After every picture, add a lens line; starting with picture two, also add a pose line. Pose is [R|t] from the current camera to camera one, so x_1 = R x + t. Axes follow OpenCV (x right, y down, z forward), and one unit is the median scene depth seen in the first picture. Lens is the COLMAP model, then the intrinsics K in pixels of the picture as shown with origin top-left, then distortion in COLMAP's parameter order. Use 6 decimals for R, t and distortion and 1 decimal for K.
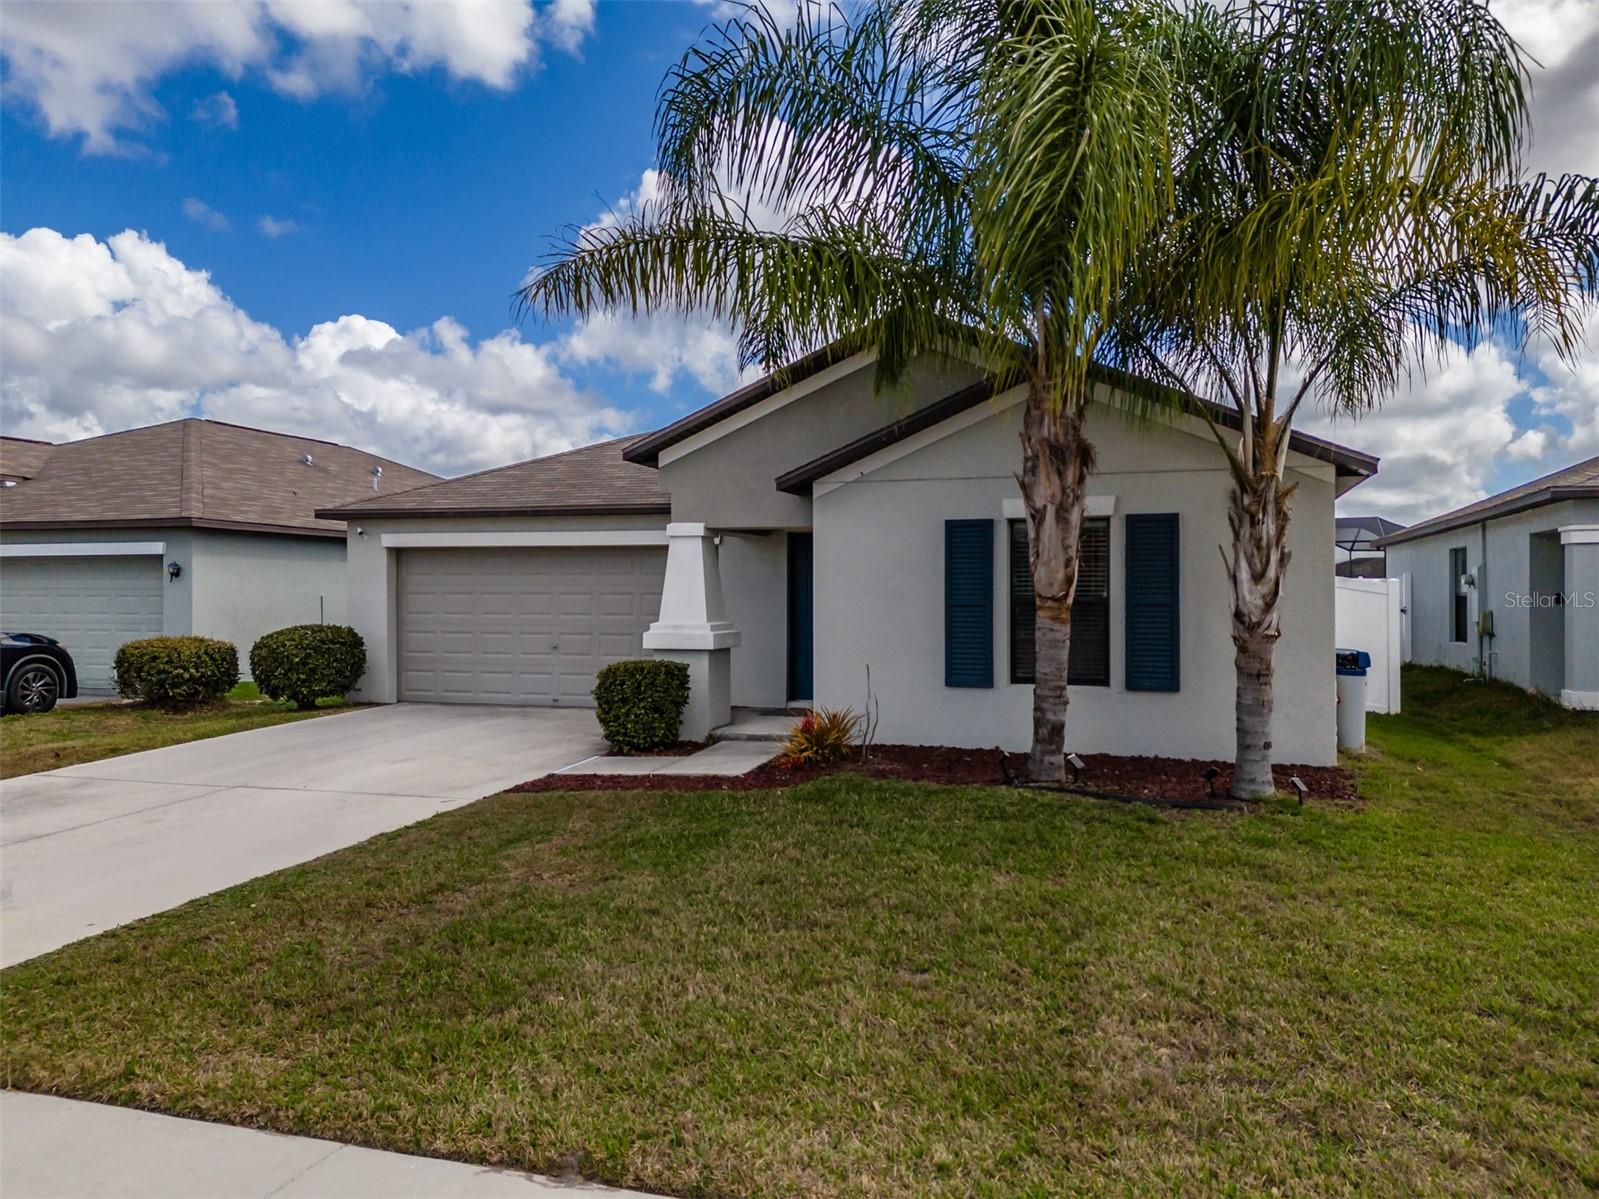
lens RADIAL K [[1169.9, 0, 805.3], [0, 1169.9, 601.2], [0, 0, 1]] dist [0.072645, -0.064517]
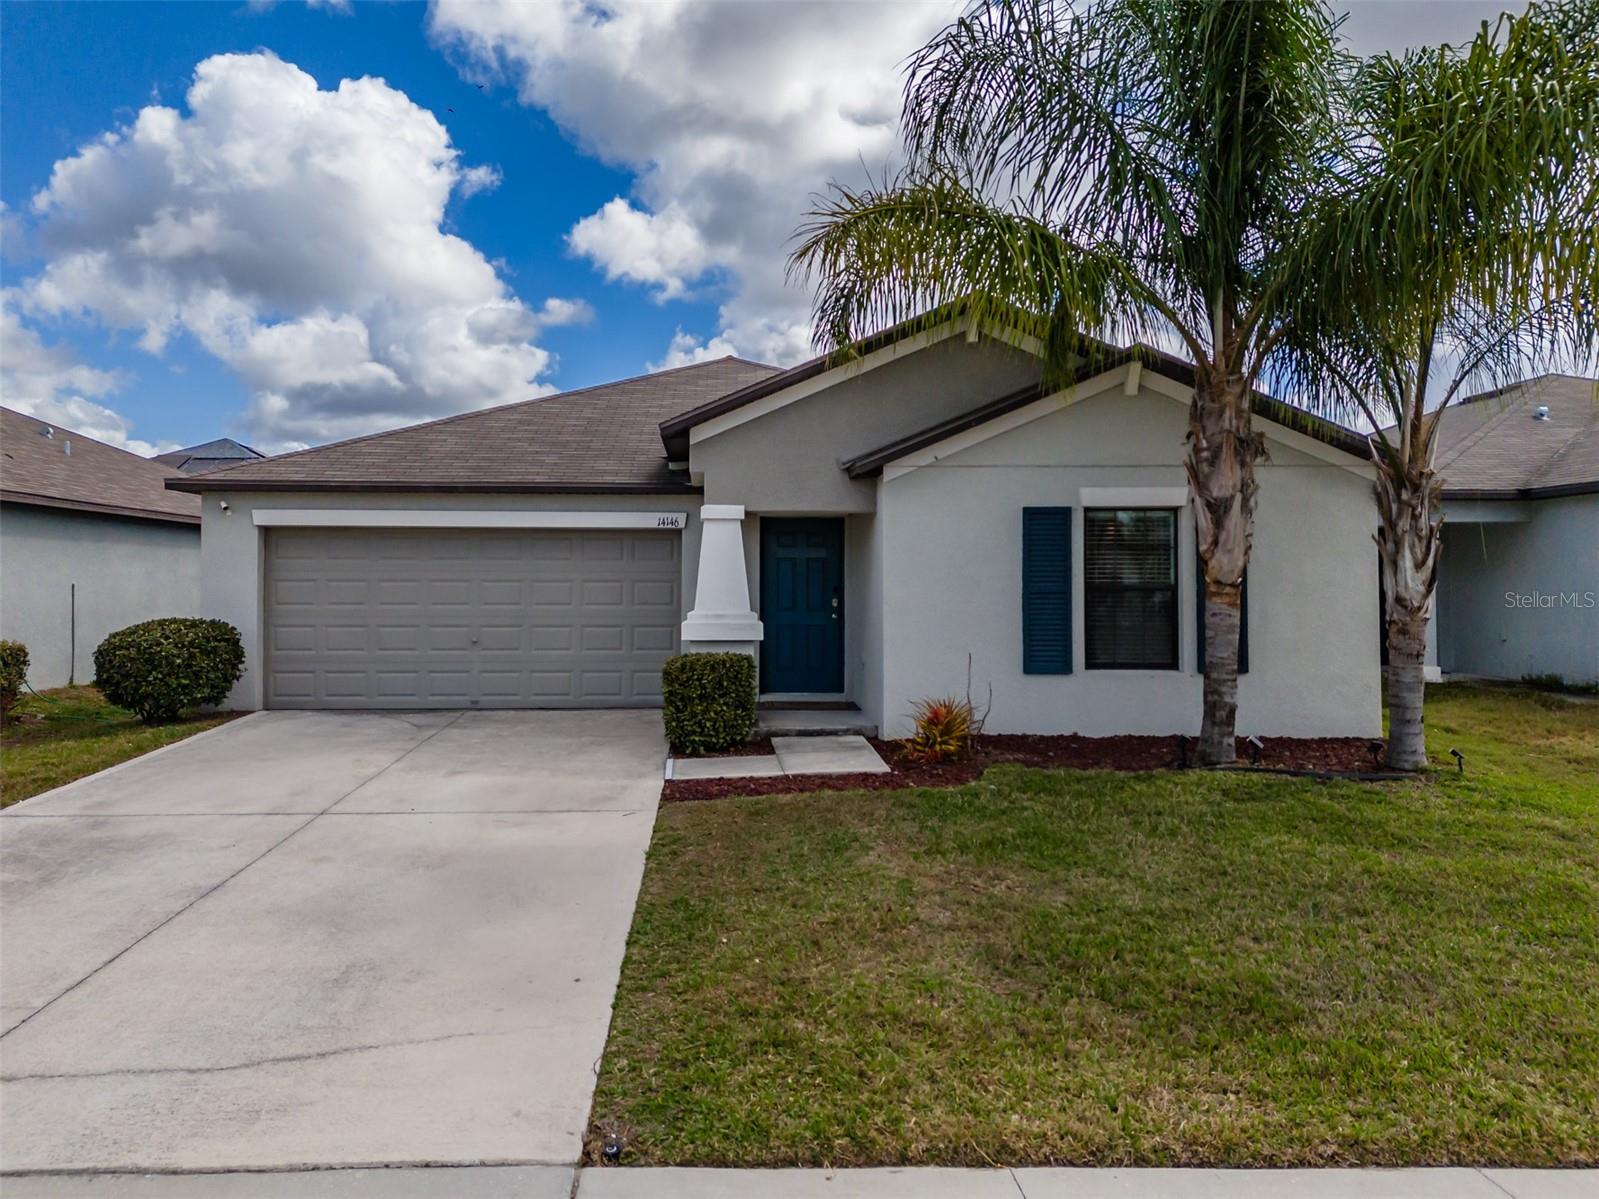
lens RADIAL K [[1207.6, 0, 719.4], [0, 1207.6, 567.0], [0, 0, 1]] dist [0.014306, -0.007862]
pose [[0.951531, 0.004862, 0.307515, -0.583049], [0.001480, 0.999791, -0.020386, 0.003047], [-0.307550, 0.019853, 0.951325, 0.128151]]
